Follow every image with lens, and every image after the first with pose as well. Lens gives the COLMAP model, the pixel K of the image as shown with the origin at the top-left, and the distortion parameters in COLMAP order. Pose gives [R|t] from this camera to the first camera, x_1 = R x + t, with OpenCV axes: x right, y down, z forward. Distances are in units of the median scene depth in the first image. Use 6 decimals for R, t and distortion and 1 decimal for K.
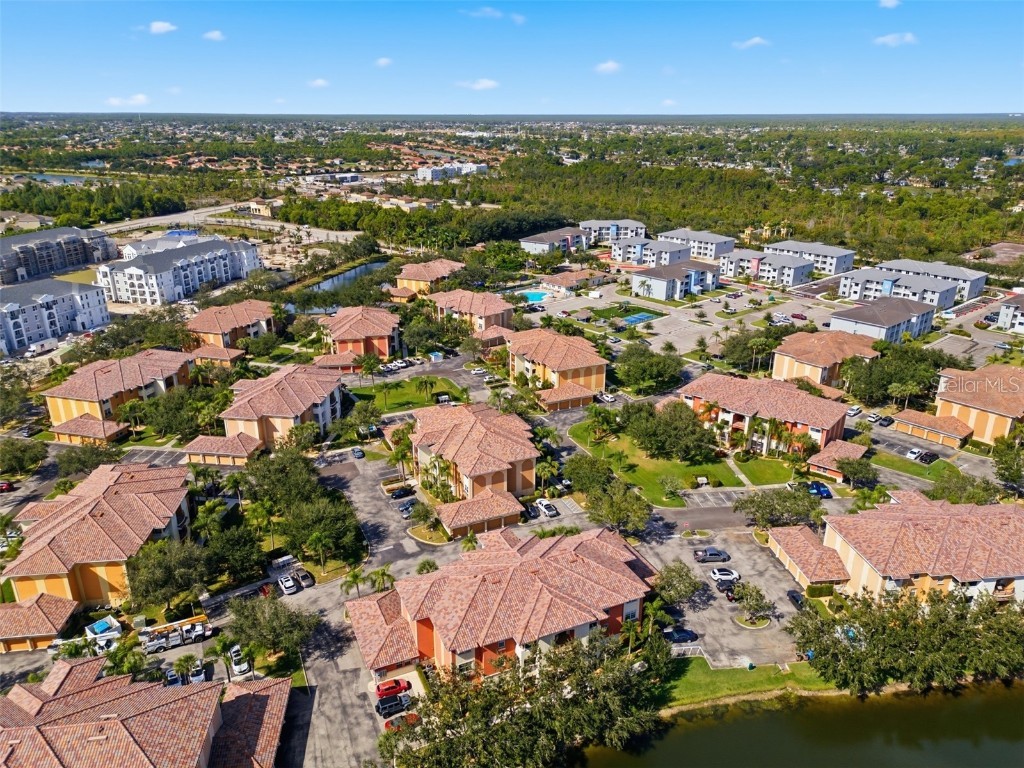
lens RADIAL K [[713.9, 0, 512.0], [0, 713.9, 384.0], [0, 0, 1]] dist [0.081005, -0.083856]
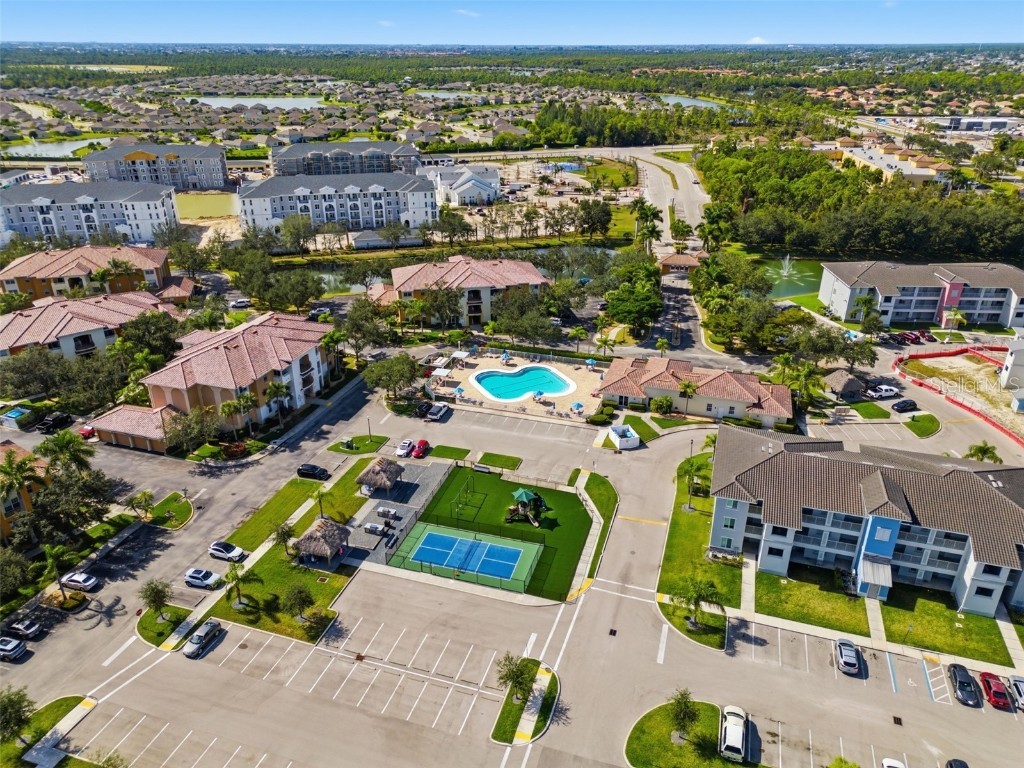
lens RADIAL K [[713.9, 0, 512.0], [0, 713.9, 384.0], [0, 0, 1]] dist [0.081005, -0.083856]
pose [[0.527804, 0.361936, -0.768391, 0.346170], [-0.301351, 0.925608, 0.228994, -0.207231], [0.794110, 0.110691, 0.597609, 0.667764]]
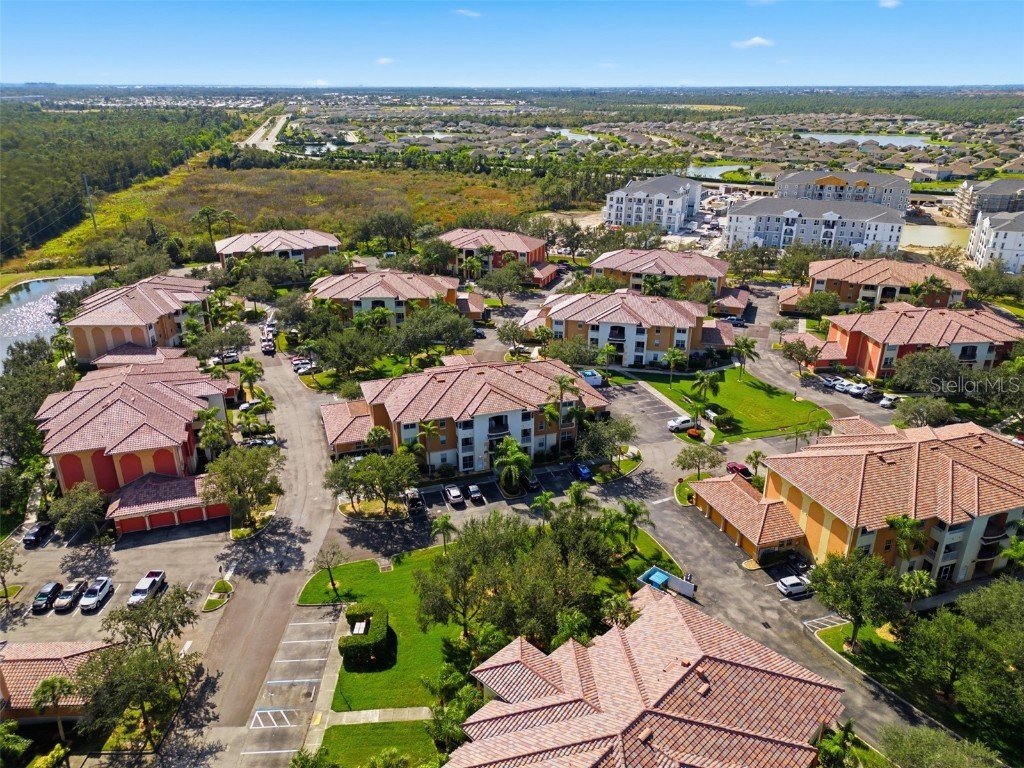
lens RADIAL K [[717.4, 0, 512.0], [0, 717.4, 384.0], [0, 0, 1]] dist [0.080527, -0.089555]
pose [[-0.095225, 0.378636, -0.920634, 0.299283], [-0.354930, 0.851138, 0.386766, -0.112600], [0.930030, 0.363591, 0.053340, 0.461987]]
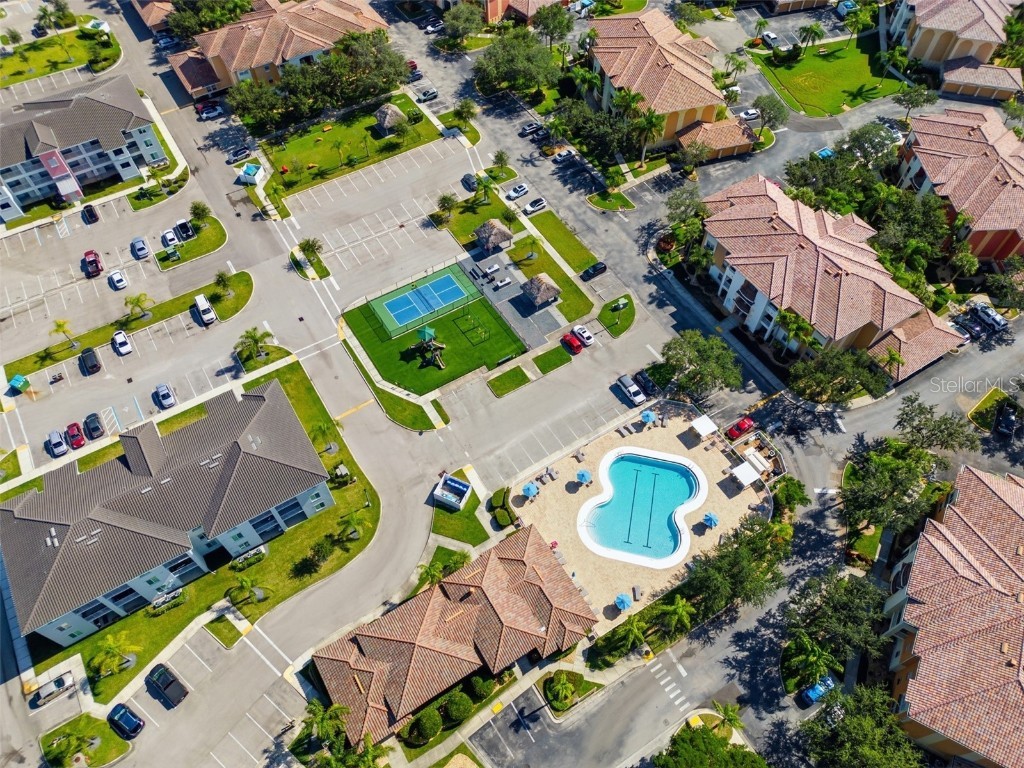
lens RADIAL K [[713.9, 0, 512.0], [0, 713.9, 384.0], [0, 0, 1]] dist [0.081005, -0.083856]
pose [[-0.988795, -0.122998, 0.084590, 0.060845], [0.053270, 0.238619, 0.969651, -0.435870], [-0.139450, 0.963292, -0.229394, 0.954848]]
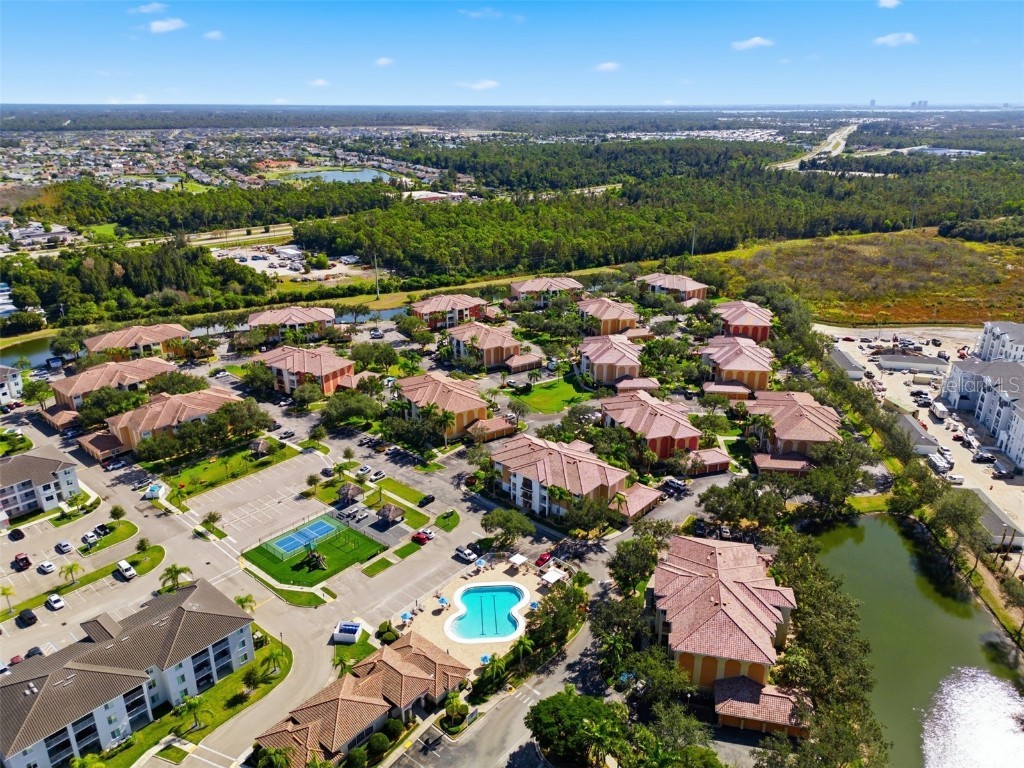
lens RADIAL K [[713.9, 0, 512.0], [0, 713.9, 384.0], [0, 0, 1]] dist [0.081005, -0.083856]
pose [[-0.988908, 0.052004, -0.139128, 0.064075], [-0.054621, 0.743735, 0.666240, -0.514153], [0.138121, 0.666449, -0.732645, 1.159367]]
